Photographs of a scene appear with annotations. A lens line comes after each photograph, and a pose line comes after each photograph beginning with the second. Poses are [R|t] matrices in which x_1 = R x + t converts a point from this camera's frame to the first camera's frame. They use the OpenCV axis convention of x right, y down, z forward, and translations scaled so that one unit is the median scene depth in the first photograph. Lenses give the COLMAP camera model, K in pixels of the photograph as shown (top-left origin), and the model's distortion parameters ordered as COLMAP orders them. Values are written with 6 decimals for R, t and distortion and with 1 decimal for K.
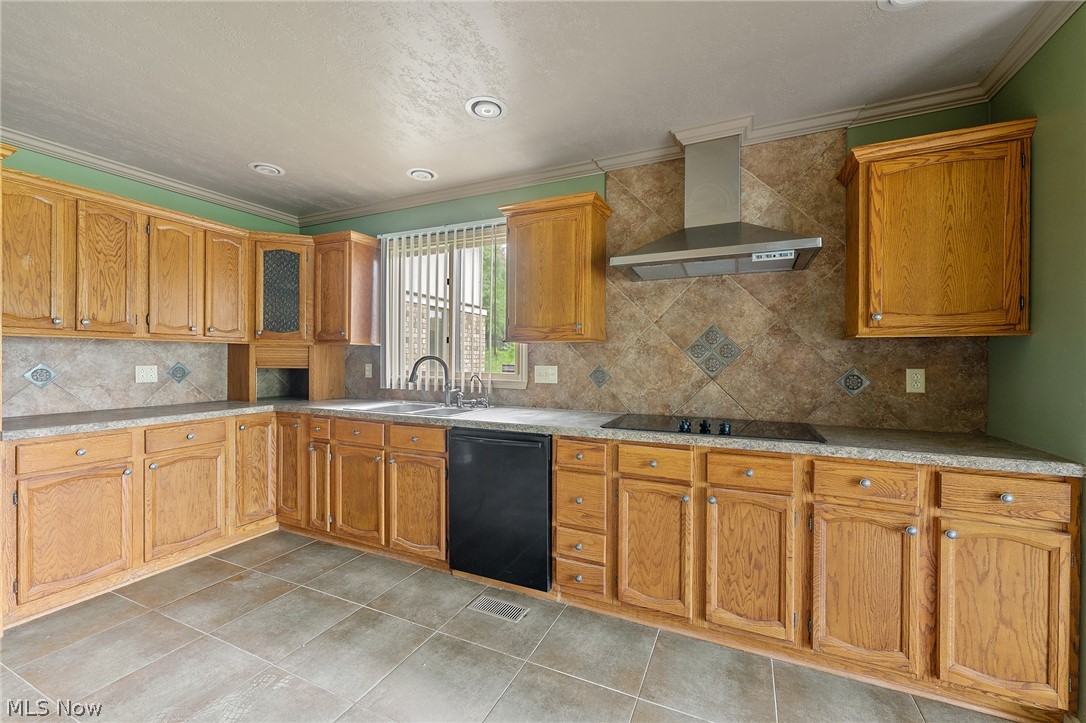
lens RADIAL K [[436.7, 0, 542.9], [0, 436.7, 366.7], [0, 0, 1]] dist [0.000152, 0.000316]
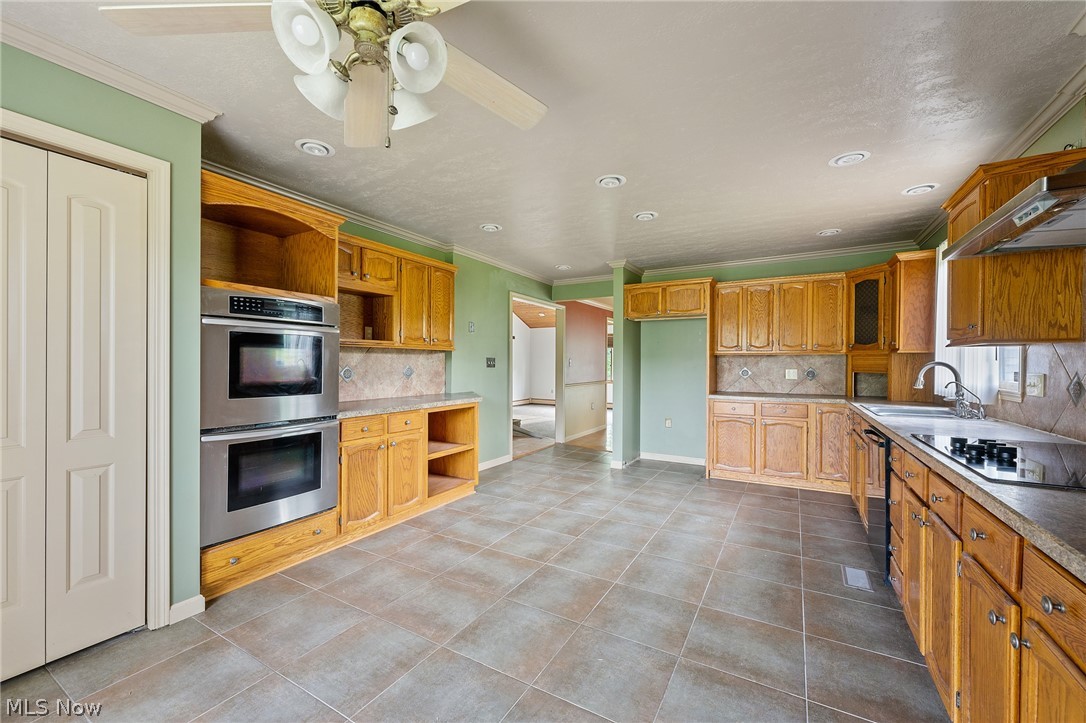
lens RADIAL K [[436.7, 0, 541.6], [0, 436.7, 363.9], [0, 0, 1]] dist [0.000152, 0.000316]
pose [[-0.090561, -0.004943, -0.995879, 0.852683], [-0.023090, 0.999729, -0.002862, 0.004216], [0.995623, 0.022736, -0.090651, 0.192580]]
